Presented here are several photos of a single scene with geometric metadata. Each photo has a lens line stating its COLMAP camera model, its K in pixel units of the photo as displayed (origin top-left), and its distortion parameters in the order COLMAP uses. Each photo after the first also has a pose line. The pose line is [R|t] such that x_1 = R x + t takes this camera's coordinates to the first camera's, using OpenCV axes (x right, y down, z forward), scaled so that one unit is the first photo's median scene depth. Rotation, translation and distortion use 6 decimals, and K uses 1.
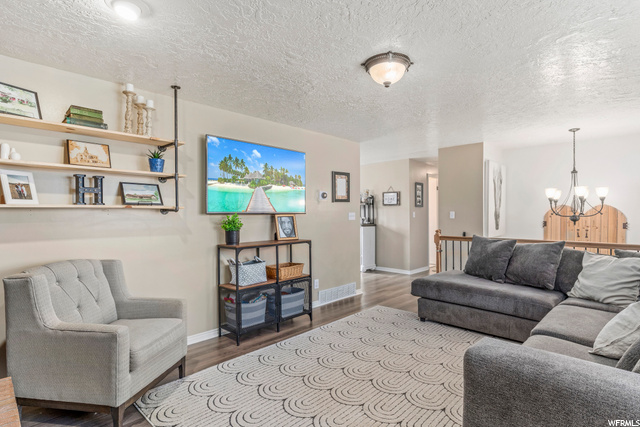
lens RADIAL K [[328.2, 0, 318.4], [0, 328.2, 216.0], [0, 0, 1]] dist [-0.000642, 0.000610]
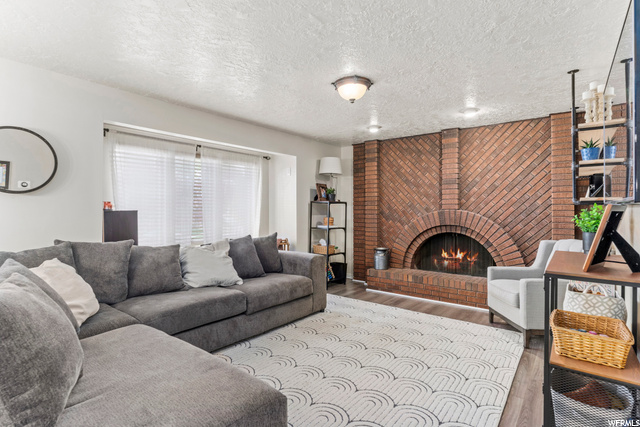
lens RADIAL K [[334.7, 0, 320.0], [0, 334.7, 213.5], [0, 0, 1]] dist [-0.001778, -0.000265]
pose [[-0.993117, 0.005222, -0.117008, 0.300739], [0.002269, 0.999676, 0.025350, -0.007660], [0.117103, 0.024910, -0.992807, 1.404750]]
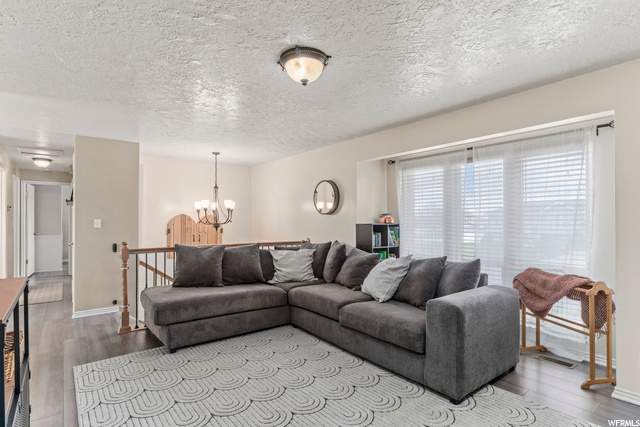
lens RADIAL K [[336.3, 0, 309.9], [0, 336.3, 219.1], [0, 0, 1]] dist [0.002585, 0.000685]
pose [[0.154522, 0.007091, 0.987964, -0.462857], [0.011662, 0.999891, -0.009001, -0.000870], [-0.987920, 0.012912, 0.154423, 0.531632]]
